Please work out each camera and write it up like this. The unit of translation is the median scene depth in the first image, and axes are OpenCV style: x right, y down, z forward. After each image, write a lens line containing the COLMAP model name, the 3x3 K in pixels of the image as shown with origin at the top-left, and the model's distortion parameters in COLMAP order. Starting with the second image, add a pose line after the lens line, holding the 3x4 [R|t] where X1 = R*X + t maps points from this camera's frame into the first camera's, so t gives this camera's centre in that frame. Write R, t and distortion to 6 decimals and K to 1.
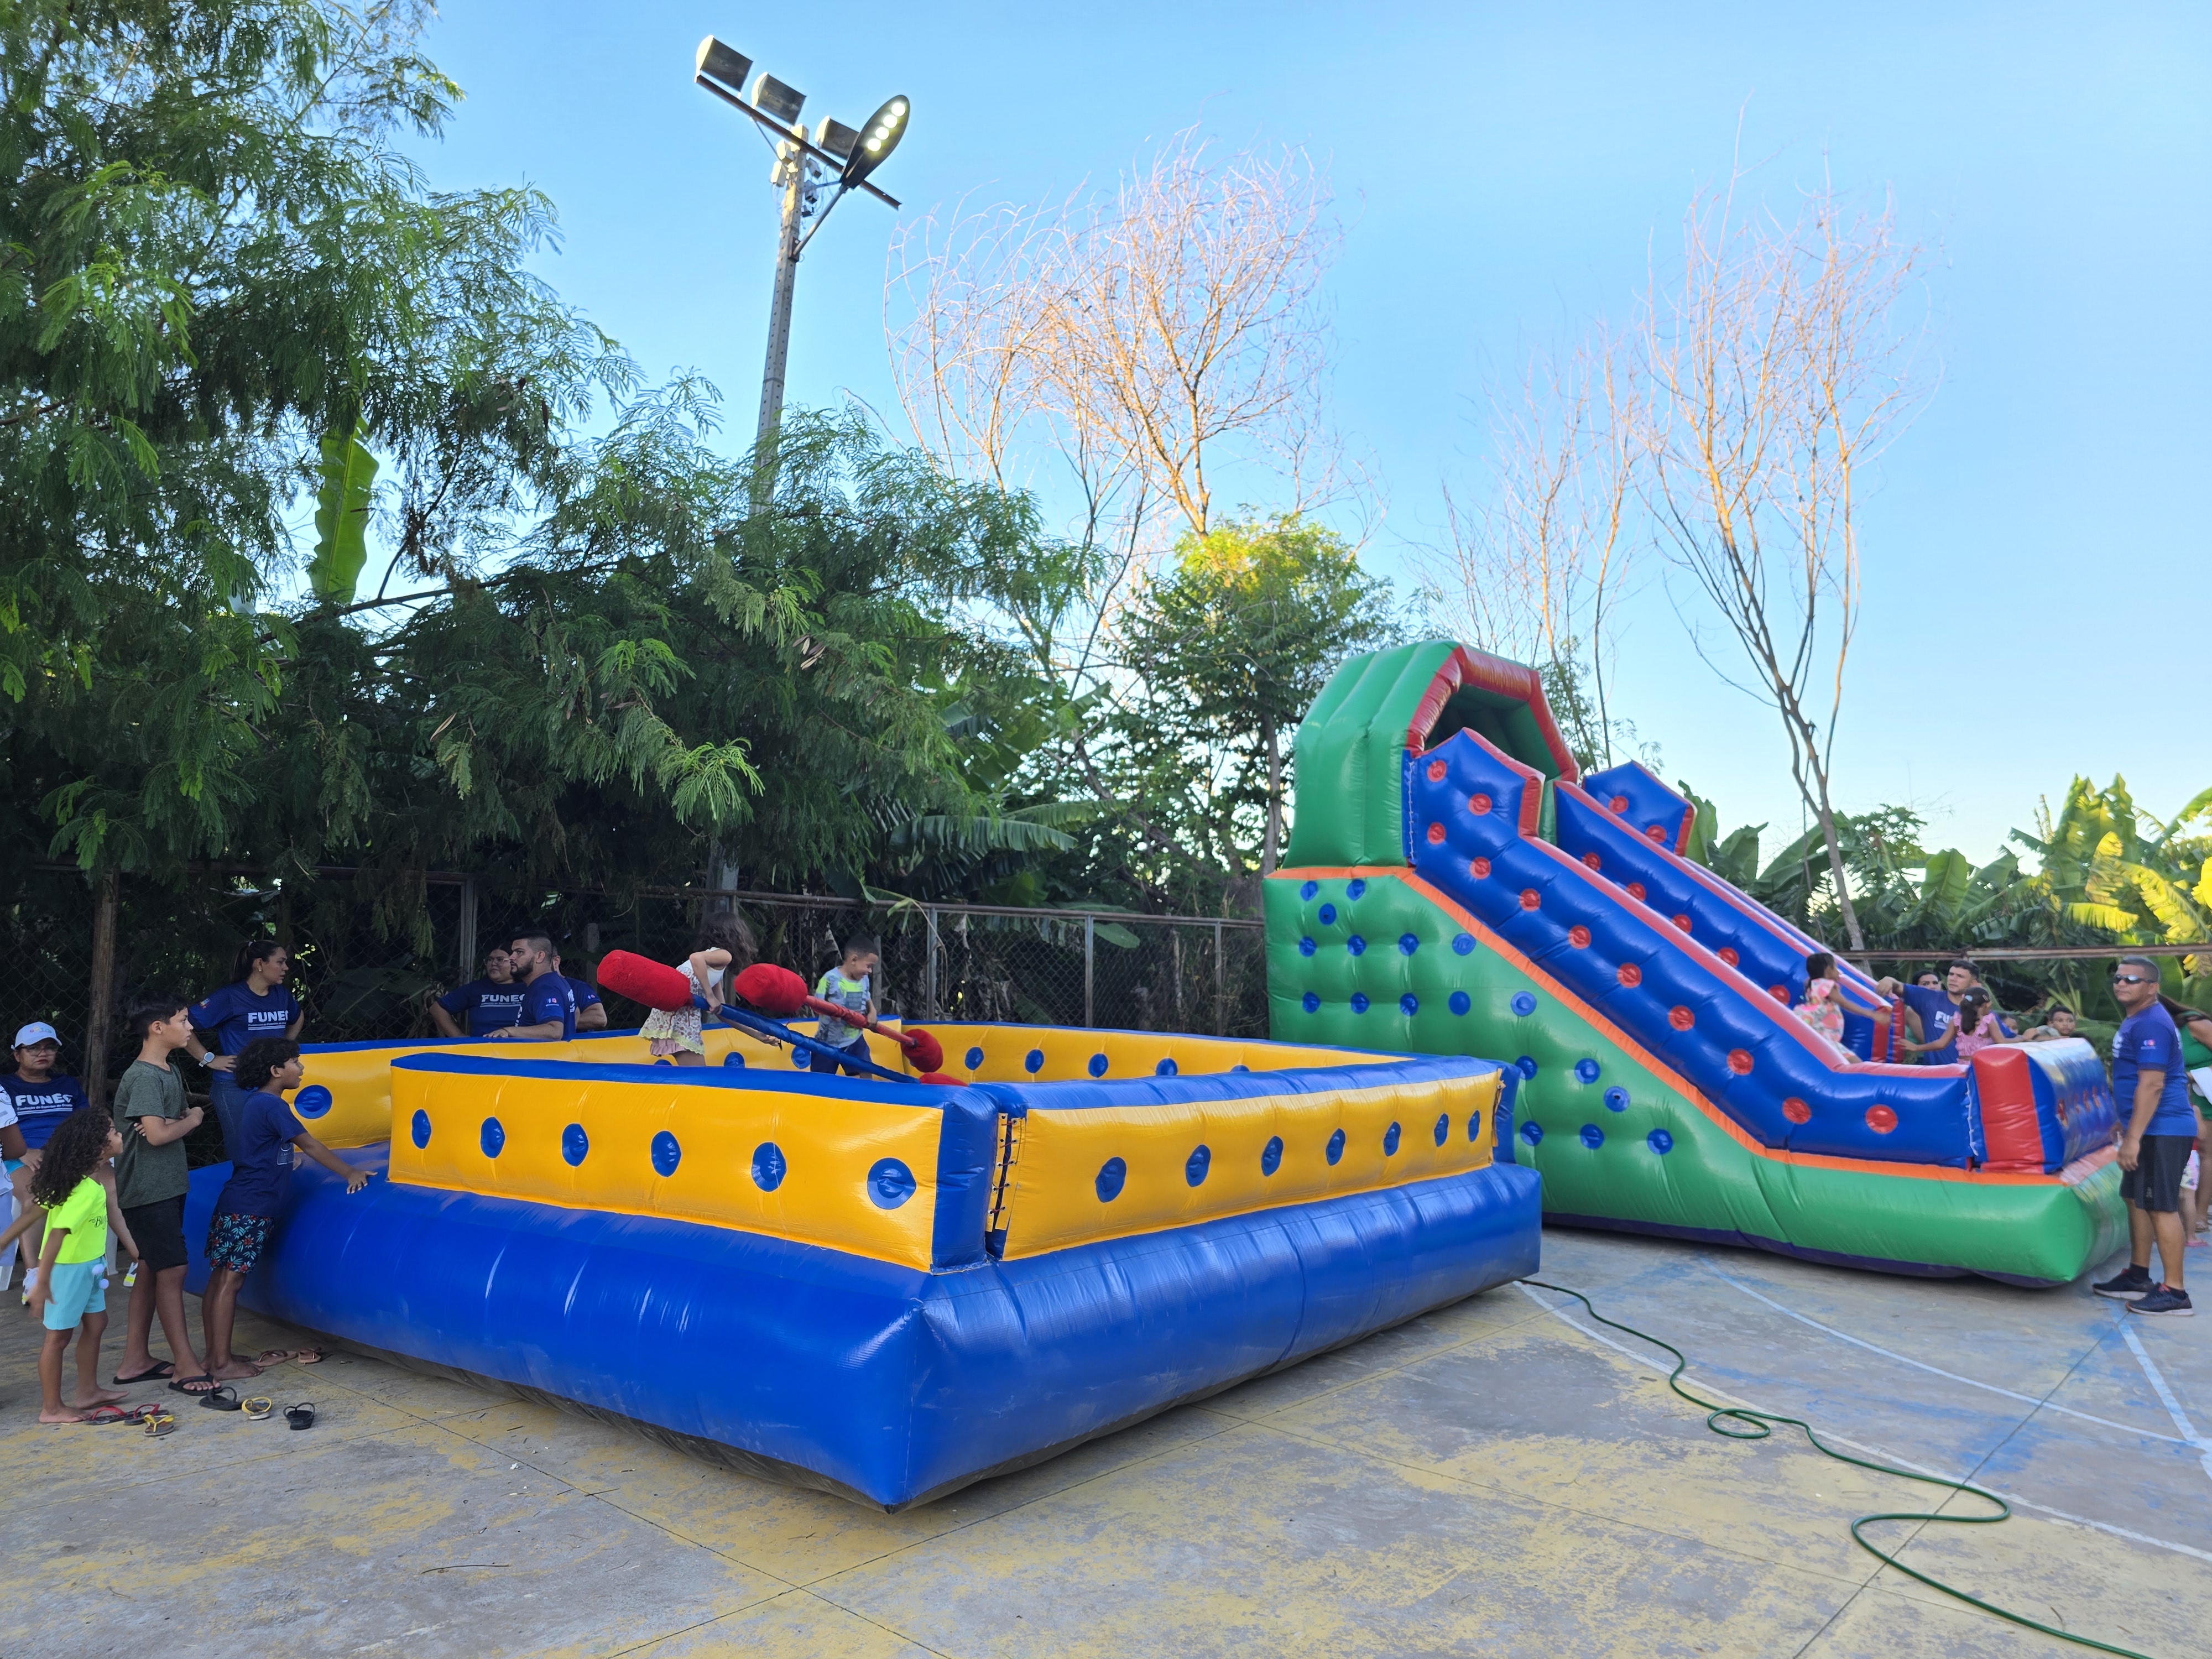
lens RADIAL K [[1486.8, 0, 1104.0], [0, 1486.8, 817.1], [0, 0, 1]] dist [0.050570, -0.053920]
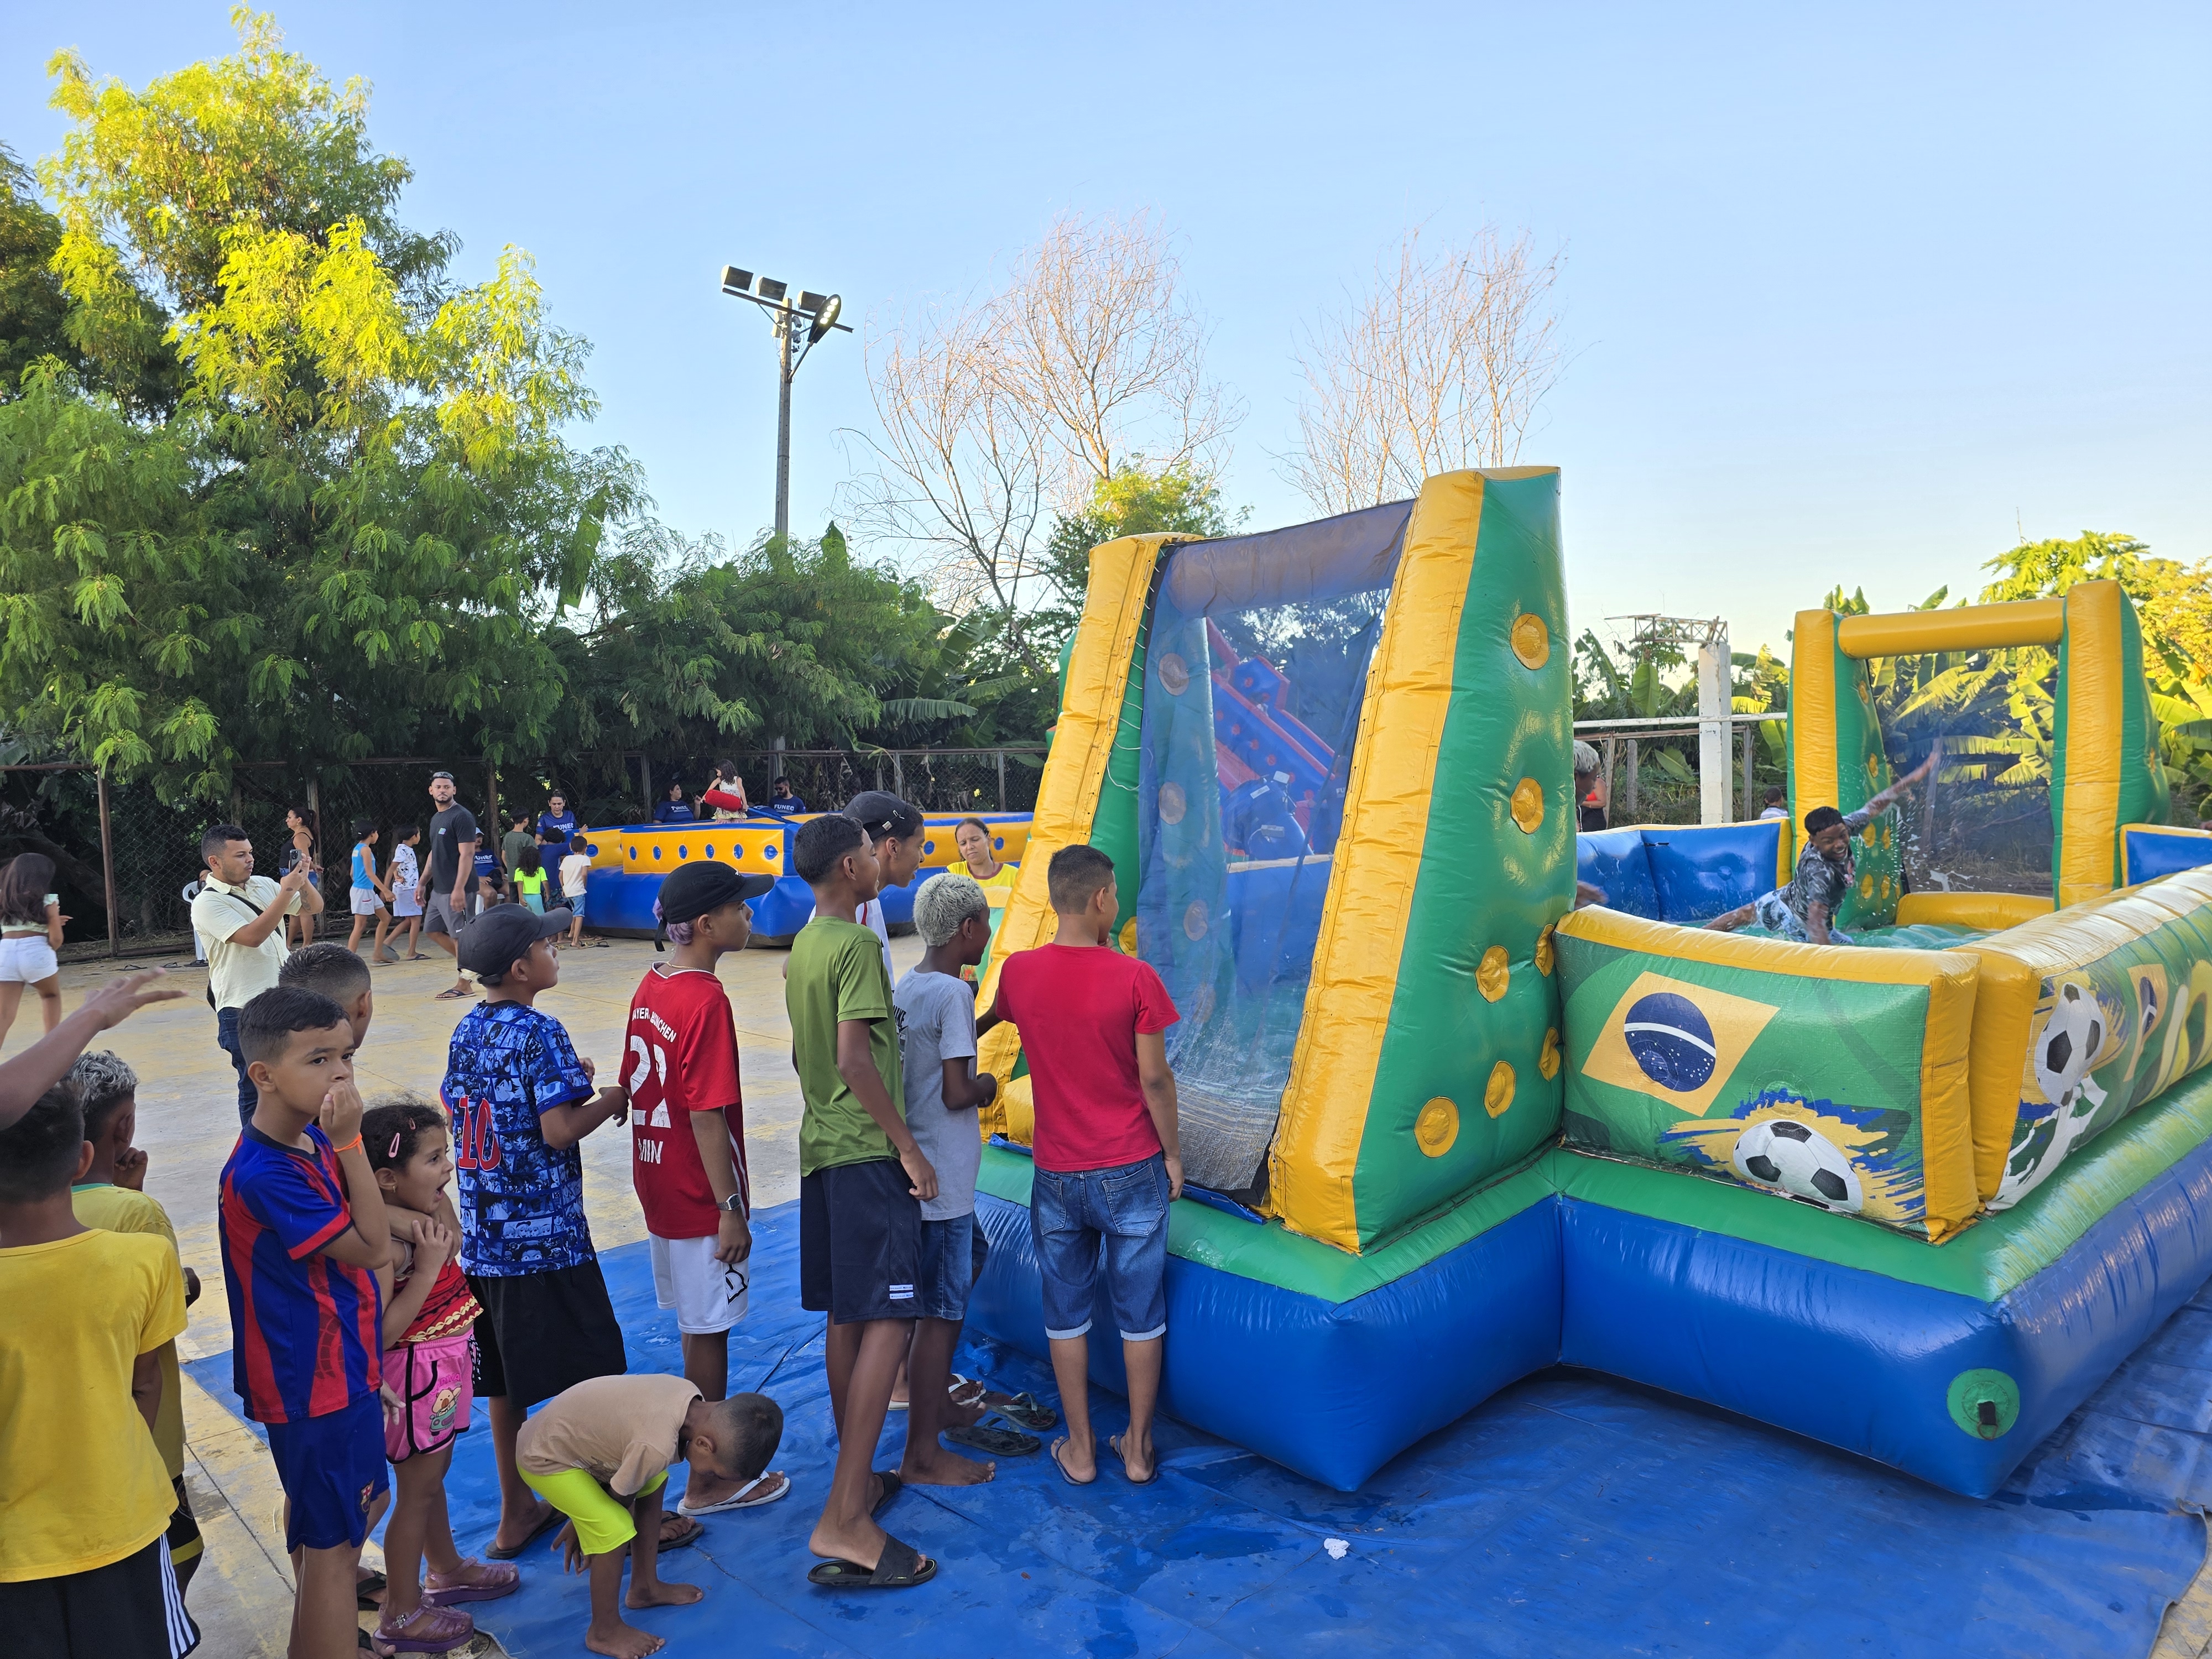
lens RADIAL K [[1486.8, 0, 1099.4], [0, 1486.8, 826.3], [0, 0, 1]] dist [0.050570, -0.053920]
pose [[0.992705, -0.044780, -0.111944, 0.538848], [0.059168, 0.989916, 0.128705, -0.111308], [0.105052, -0.134390, 0.985344, -1.231911]]
